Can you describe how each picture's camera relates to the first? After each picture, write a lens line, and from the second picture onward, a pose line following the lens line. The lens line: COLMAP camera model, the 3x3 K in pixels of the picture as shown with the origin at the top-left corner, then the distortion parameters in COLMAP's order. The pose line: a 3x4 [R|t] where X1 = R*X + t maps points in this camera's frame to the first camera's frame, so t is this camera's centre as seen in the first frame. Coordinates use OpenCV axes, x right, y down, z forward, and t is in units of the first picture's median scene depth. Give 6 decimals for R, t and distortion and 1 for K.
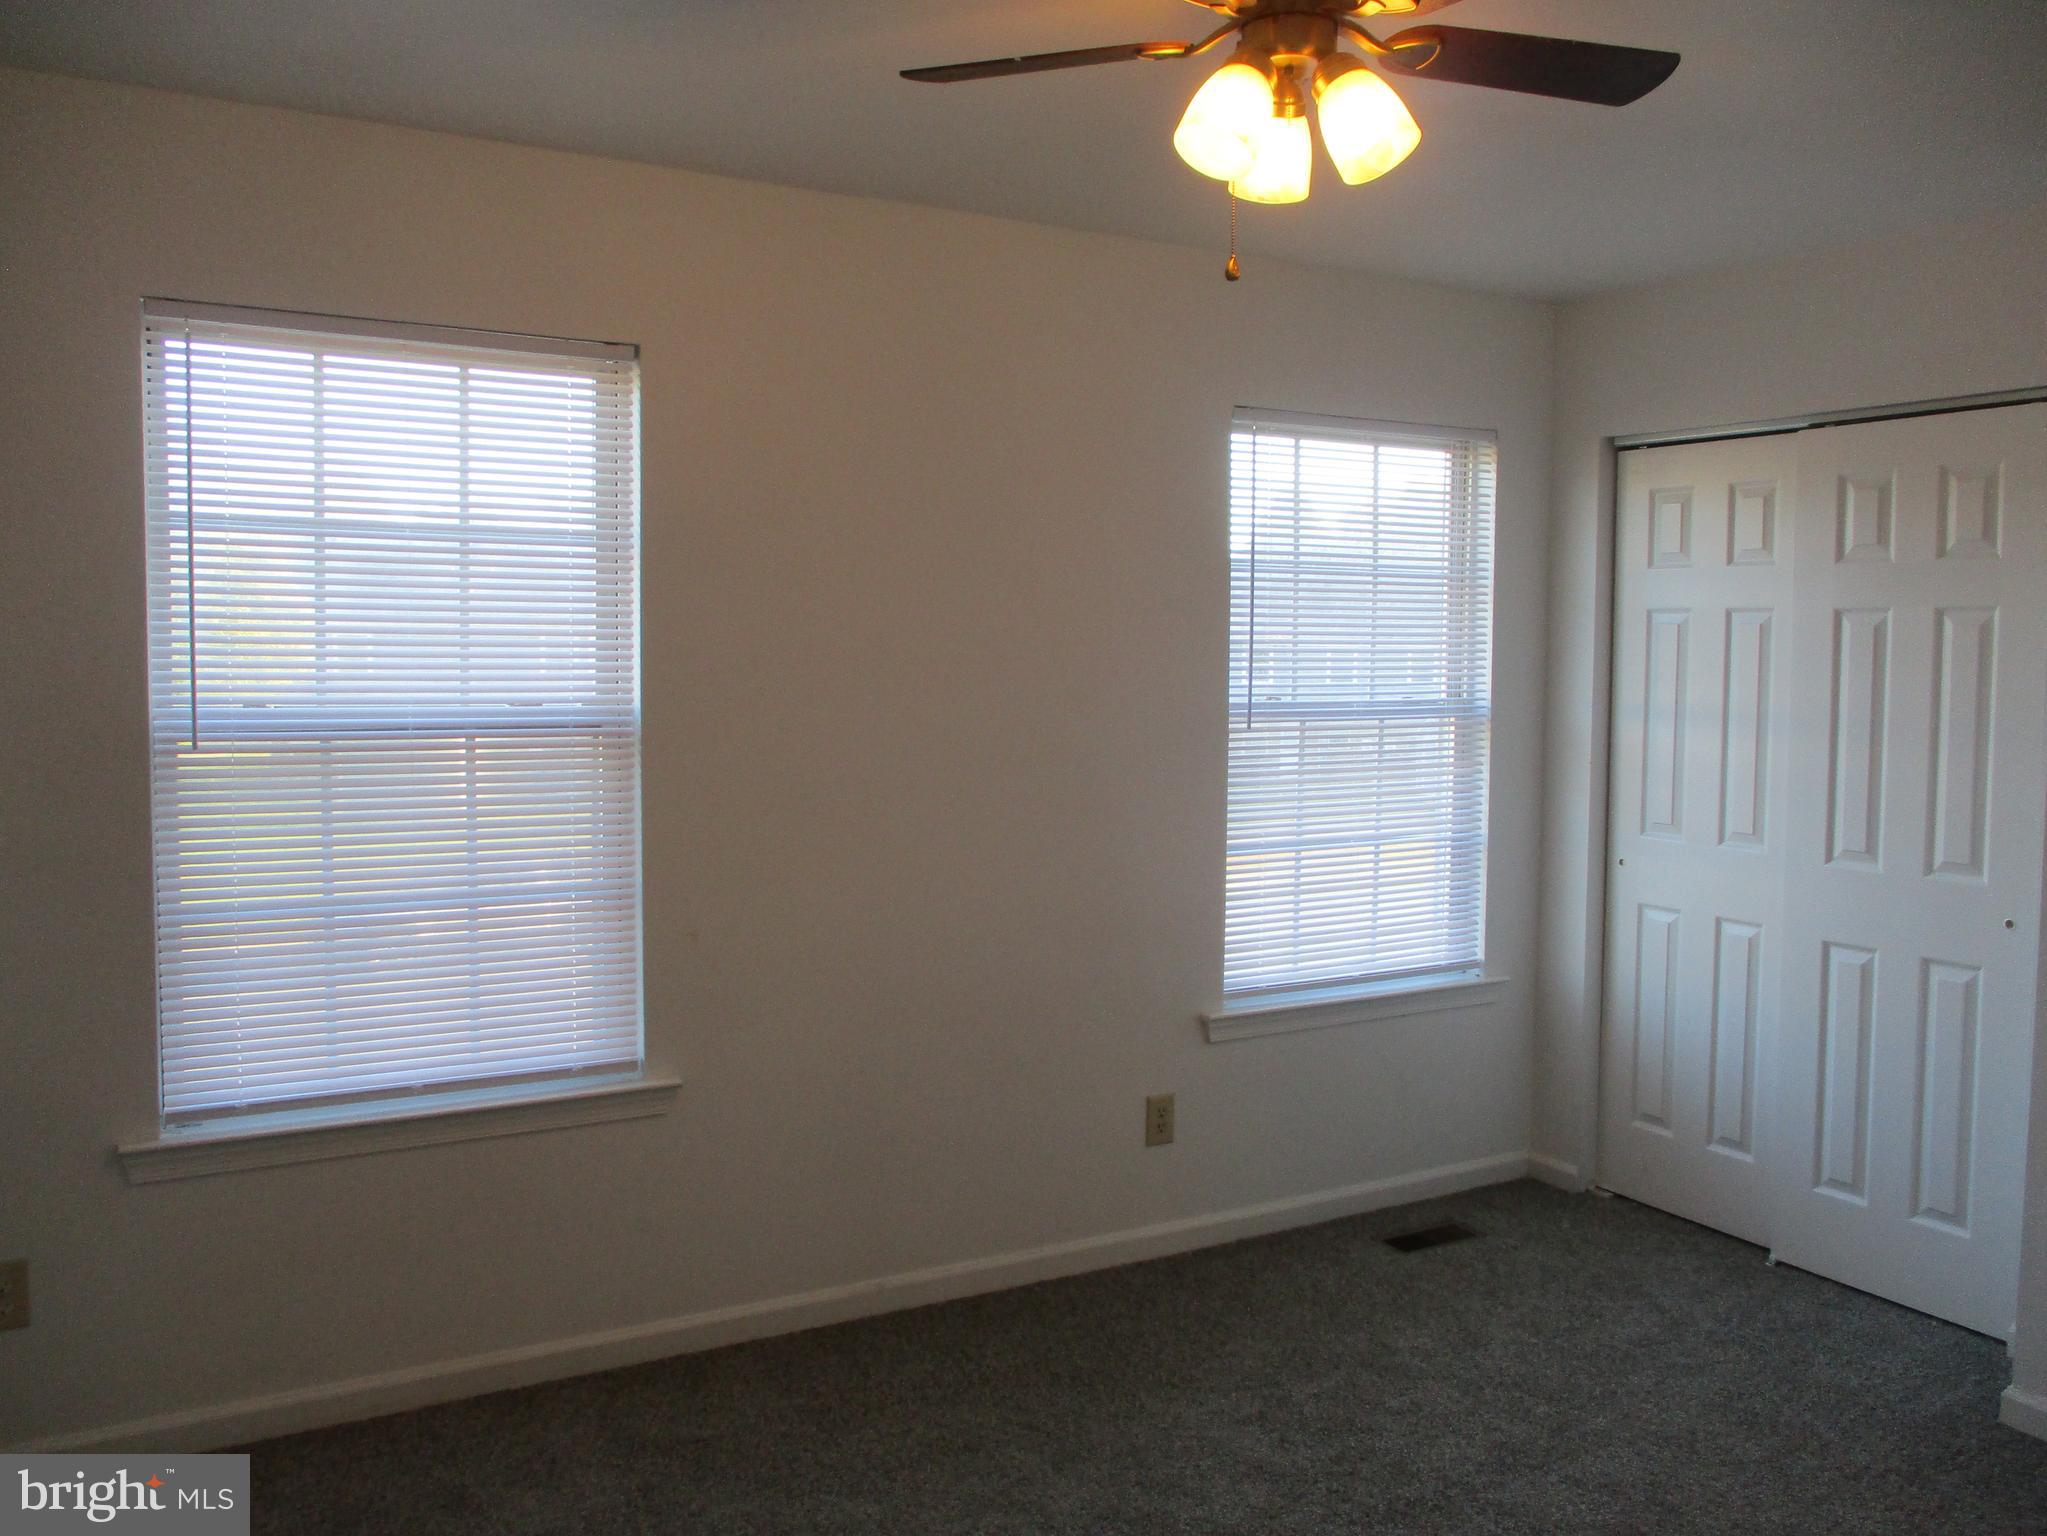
lens RADIAL K [[1690.6, 0, 1027.6], [0, 1690.6, 765.0], [0, 0, 1]] dist [-0.019813, 0.013696]
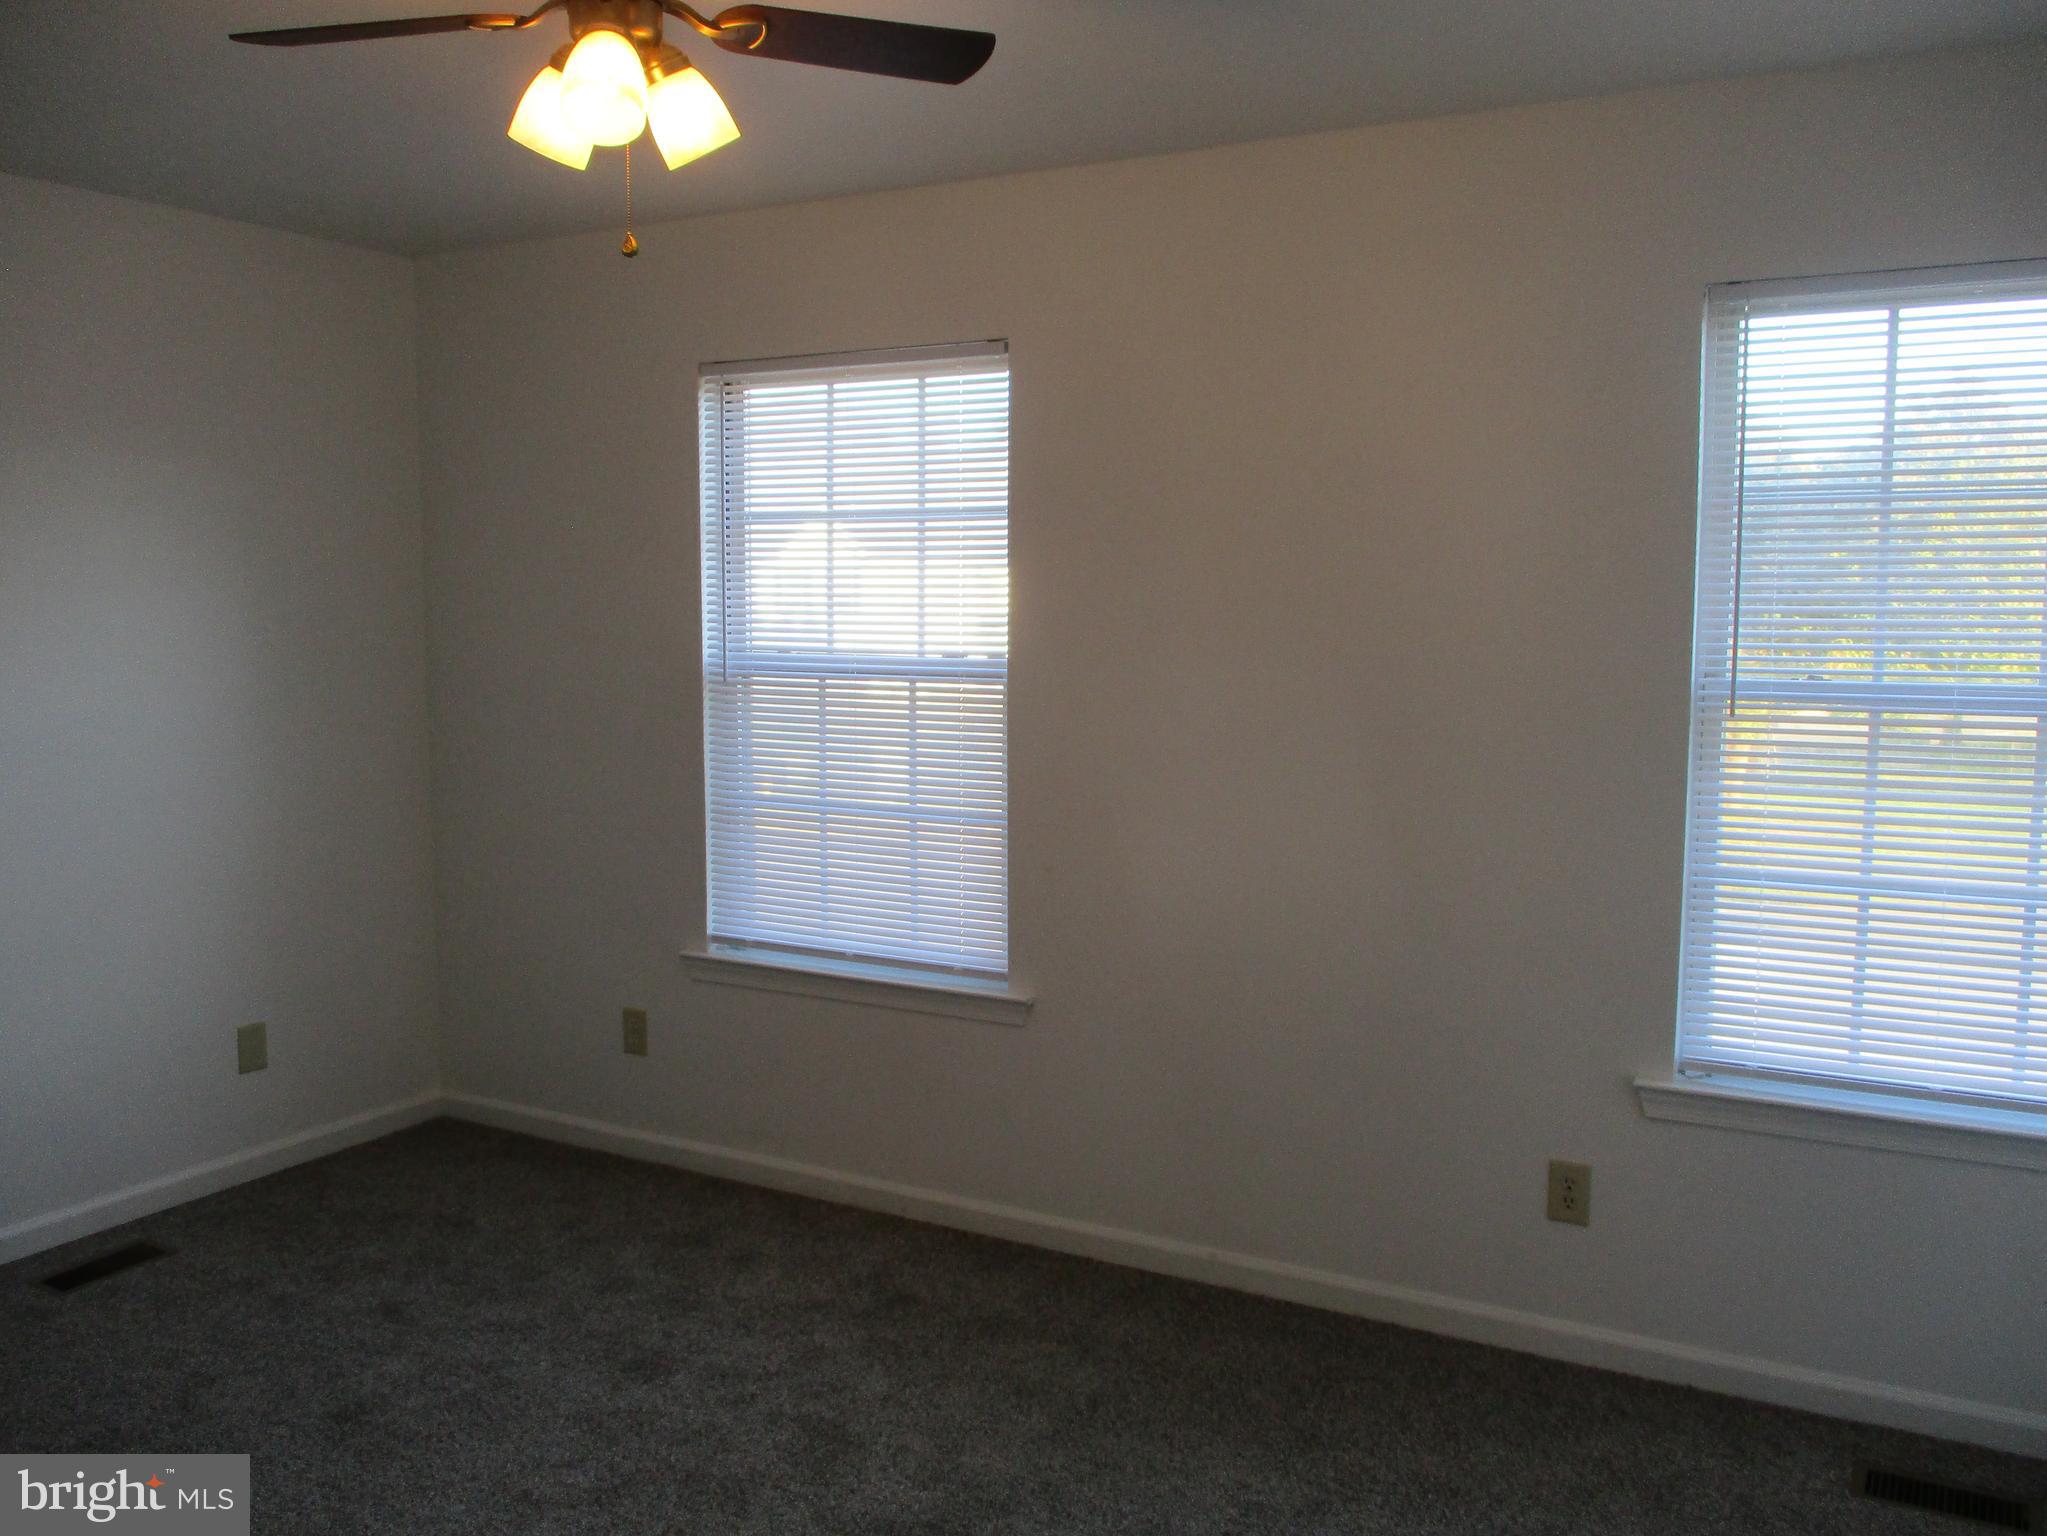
lens RADIAL K [[1690.6, 0, 1027.7], [0, 1690.6, 765.7], [0, 0, 1]] dist [-0.019813, 0.013696]
pose [[0.512983, 0.074473, -0.855162, 0.733698], [-0.060788, 0.996880, 0.050350, -0.021769], [0.856244, 0.026155, 0.515909, 0.422262]]
